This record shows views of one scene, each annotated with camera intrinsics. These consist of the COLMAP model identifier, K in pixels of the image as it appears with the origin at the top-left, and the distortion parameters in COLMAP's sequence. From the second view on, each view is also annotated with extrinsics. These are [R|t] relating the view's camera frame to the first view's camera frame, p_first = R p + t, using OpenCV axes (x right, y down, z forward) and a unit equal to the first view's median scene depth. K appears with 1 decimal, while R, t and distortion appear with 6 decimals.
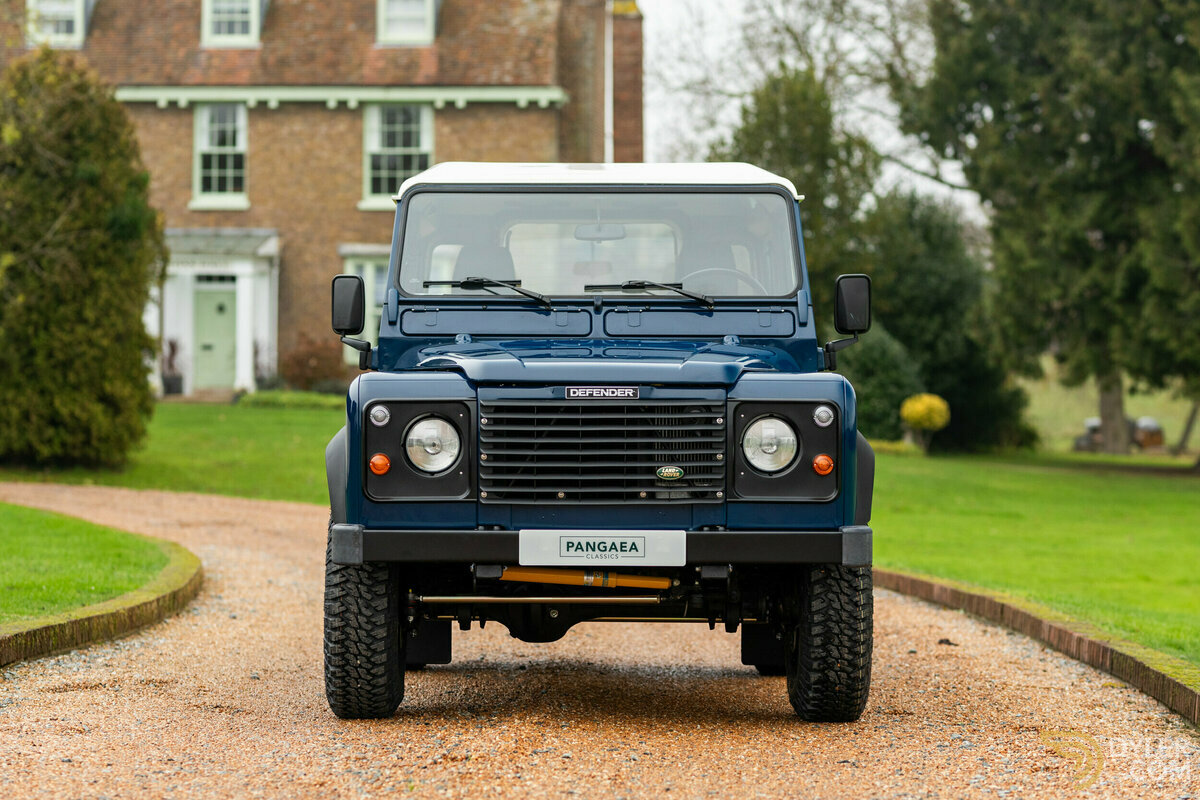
lens RADIAL K [[3413.4, 0, 600.0], [0, 3413.4, 400.0], [0, 0, 1]] dist [0.049630, -0.200947]
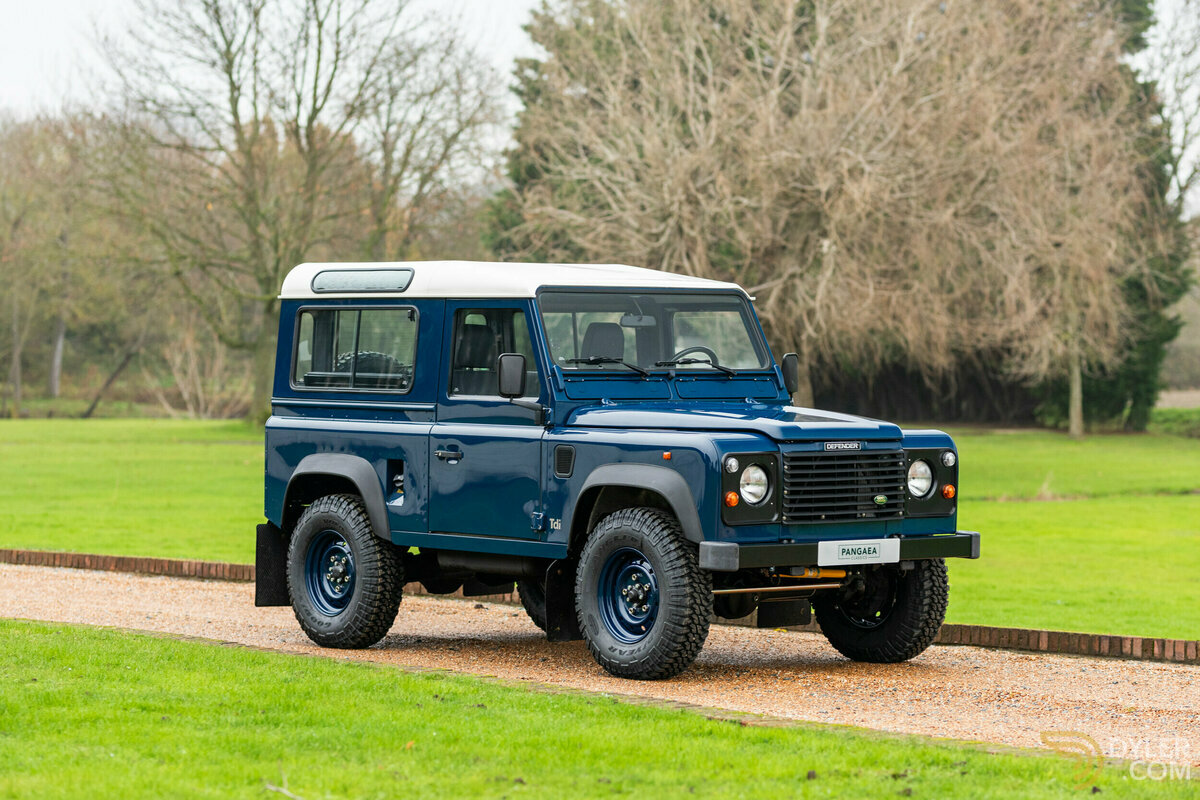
lens RADIAL K [[3413.4, 0, 600.0], [0, 3413.4, 400.0], [0, 0, 1]] dist [0.049630, -0.200947]
pose [[0.775491, -0.009342, 0.631289, -1.003333], [-0.003122, 0.999822, 0.018630, -0.048845], [-0.631351, -0.016418, 0.775324, -0.070970]]
